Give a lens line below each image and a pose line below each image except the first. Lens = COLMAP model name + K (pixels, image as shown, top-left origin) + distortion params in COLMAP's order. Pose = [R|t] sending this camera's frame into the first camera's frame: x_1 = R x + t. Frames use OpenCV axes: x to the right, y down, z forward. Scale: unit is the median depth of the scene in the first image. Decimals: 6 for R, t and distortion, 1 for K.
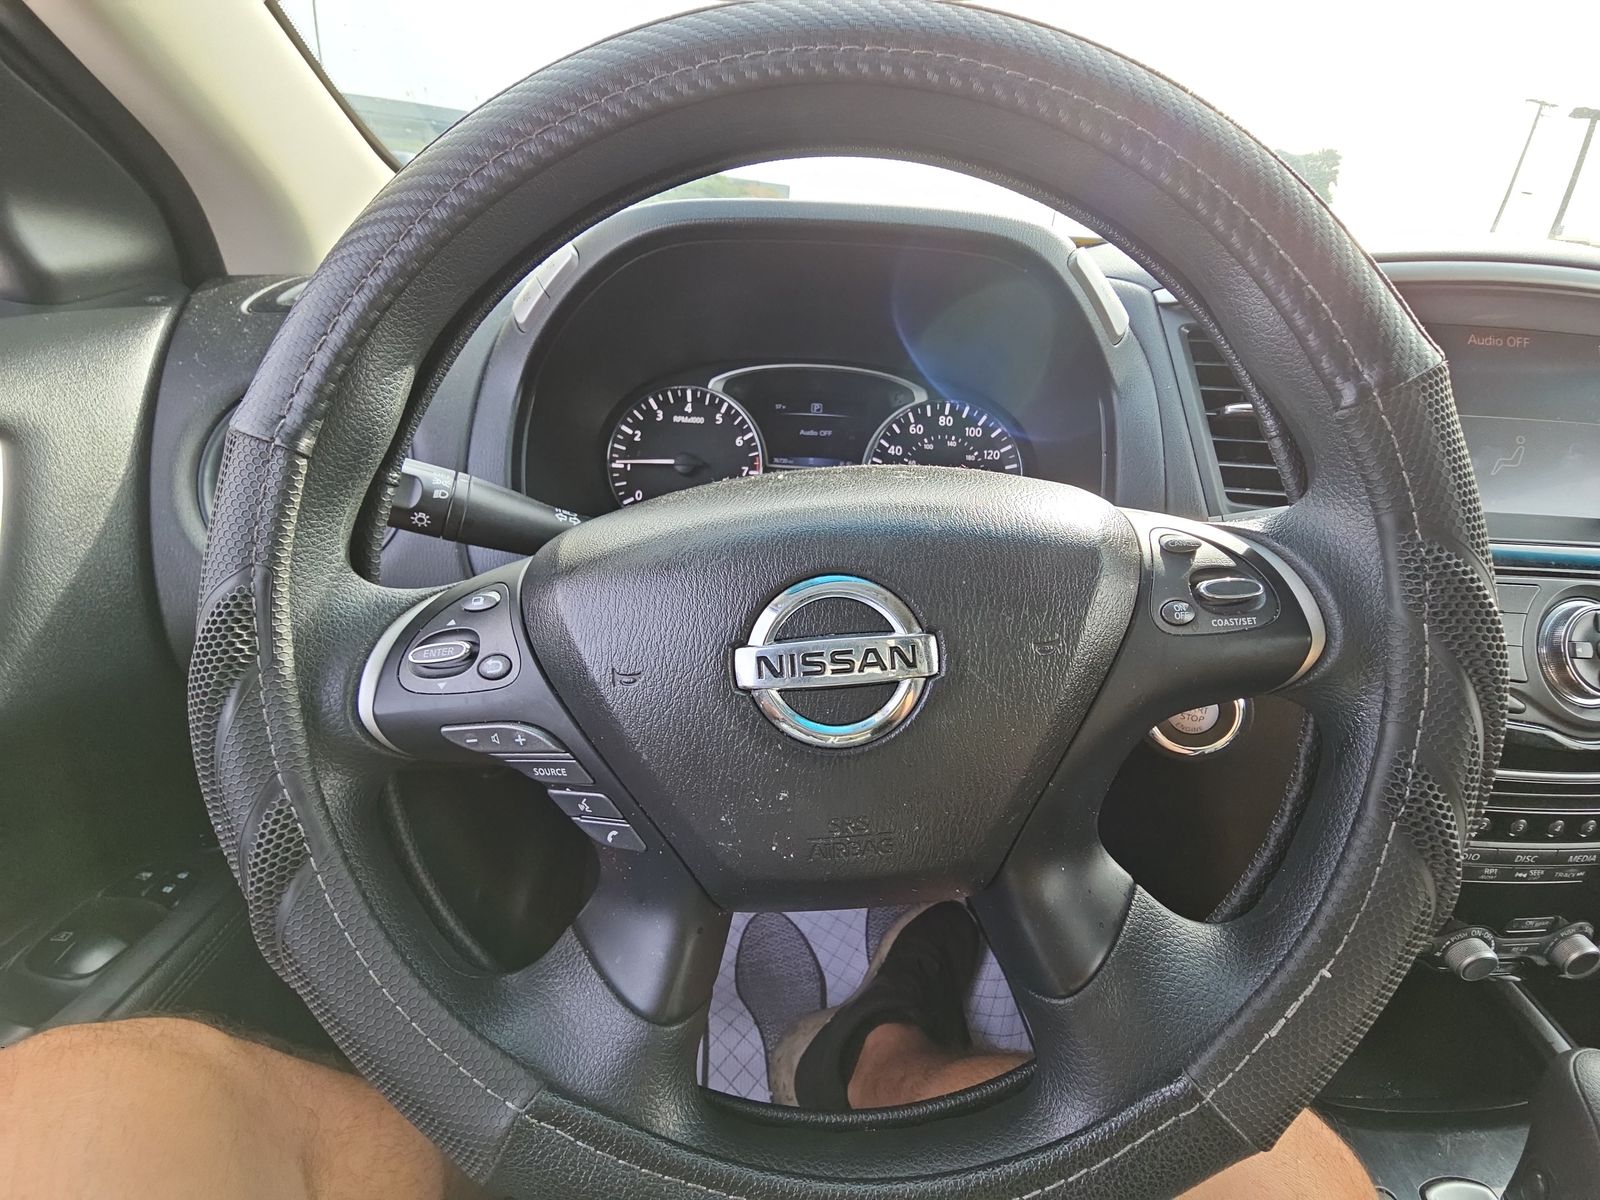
lens RADIAL K [[643.8, 0, 807.6], [0, 643.8, 589.9], [0, 0, 1]] dist [0.007759, -0.002151]
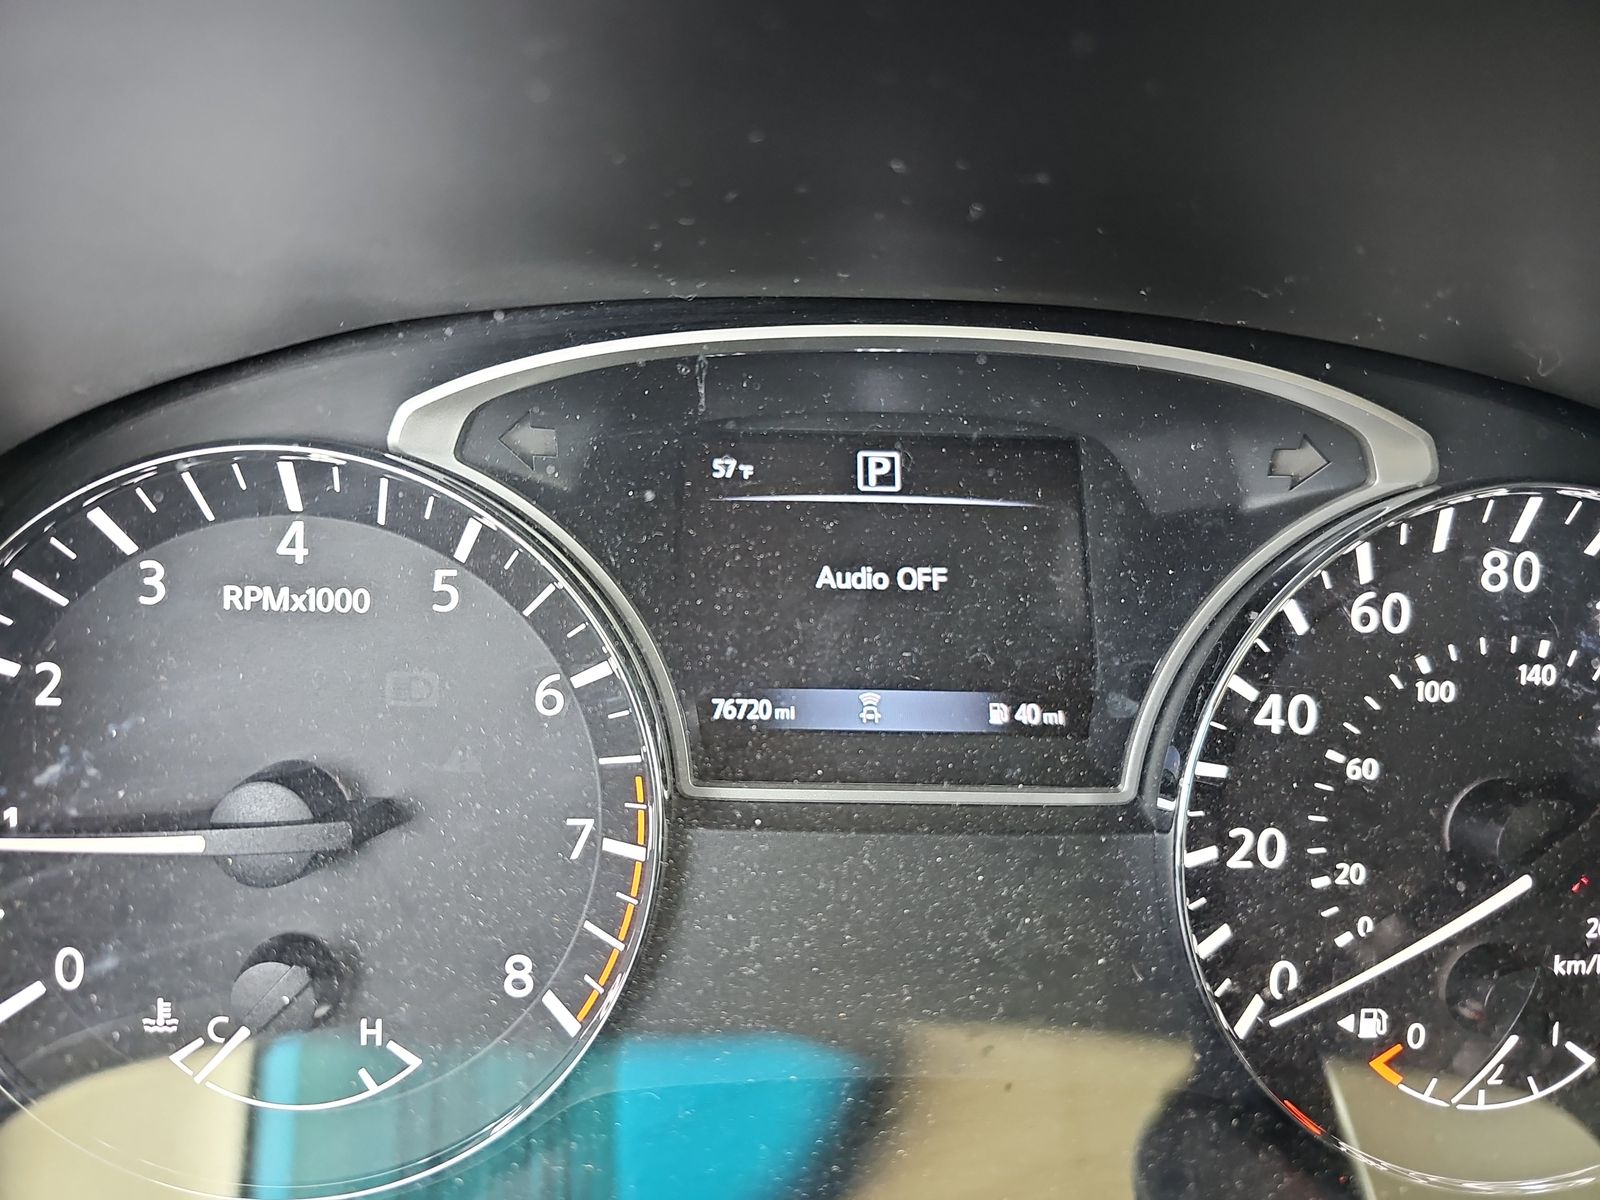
lens RADIAL K [[1070.1, 0, 802.1], [0, 1070.1, 605.5], [0, 0, 1]] dist [-0.015767, -0.002187]
pose [[0.998552, -0.029699, 0.044862, -0.087560], [0.029543, 0.999555, 0.004130, -0.576793], [-0.044965, -0.002799, 0.998985, 1.456398]]
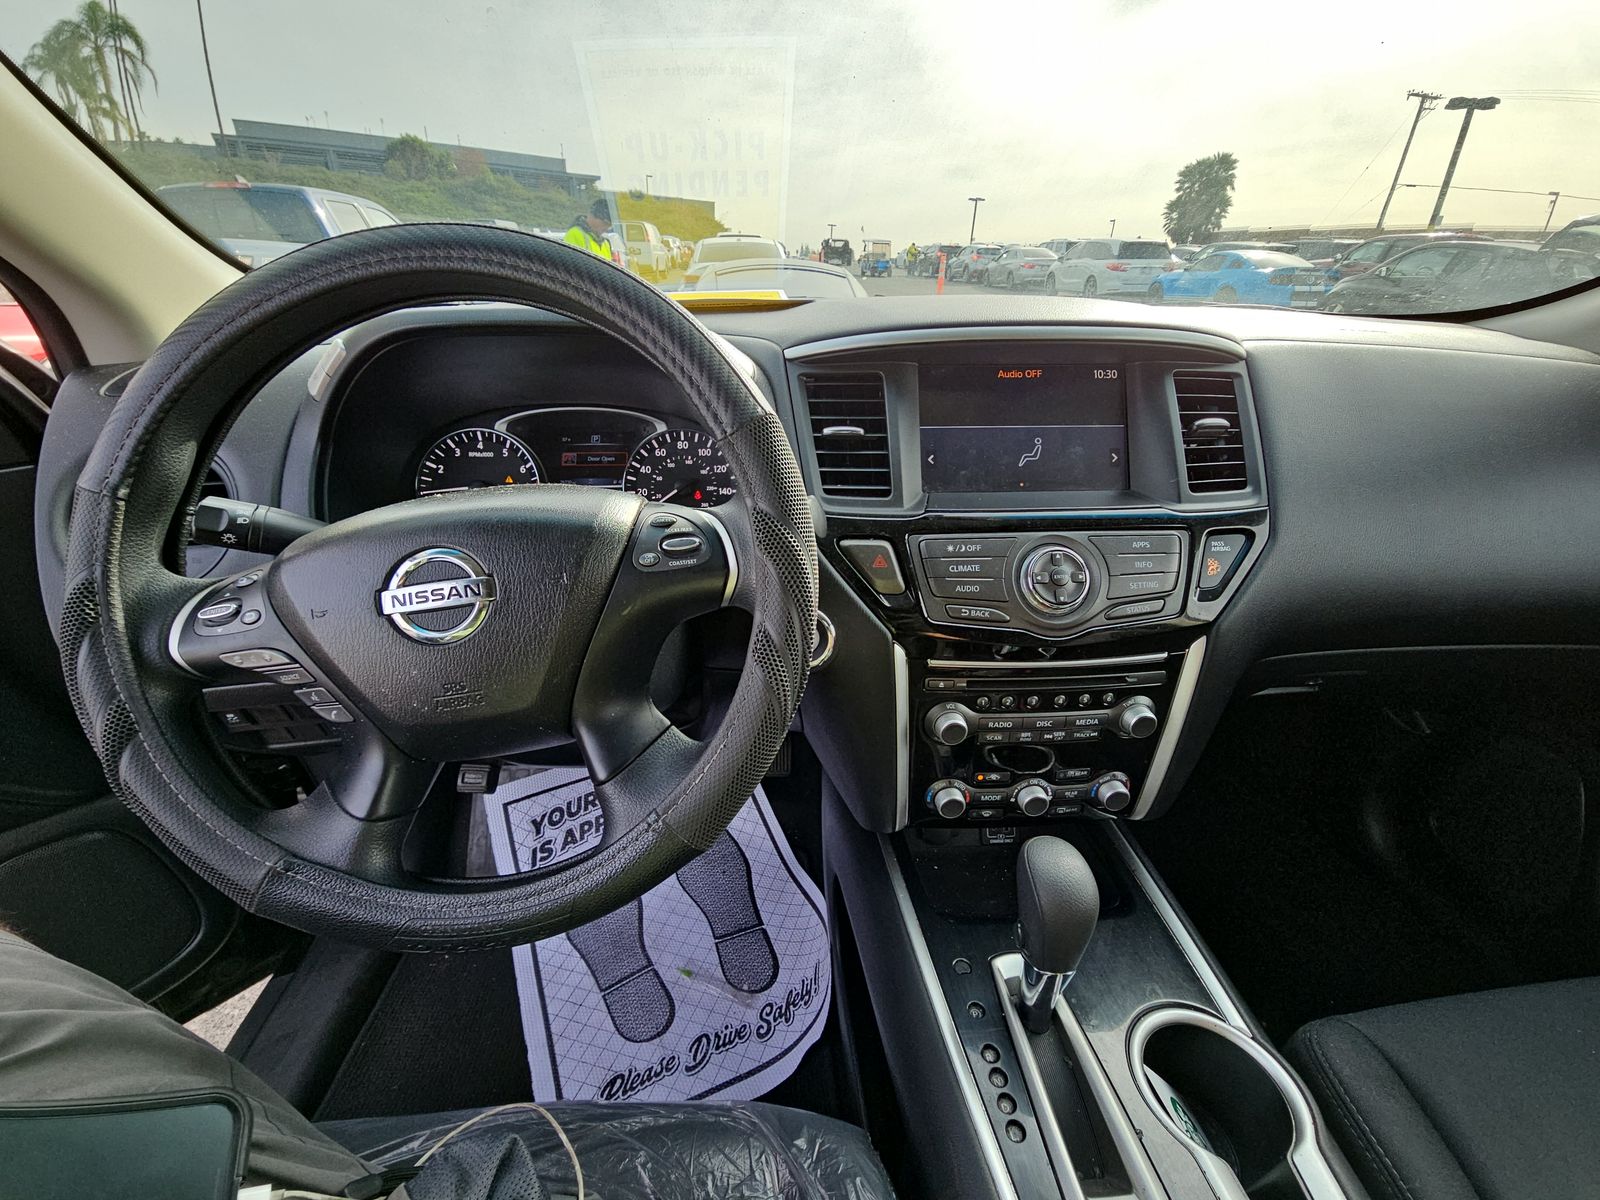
lens RADIAL K [[643.8, 0, 787.9], [0, 643.8, 594.4], [0, 0, 1]] dist [0.007759, -0.002151]
pose [[0.996052, -0.066837, 0.058427, 0.734302], [0.067693, 0.997624, -0.012788, 0.157866], [-0.057433, 0.016693, 0.998210, -0.691974]]
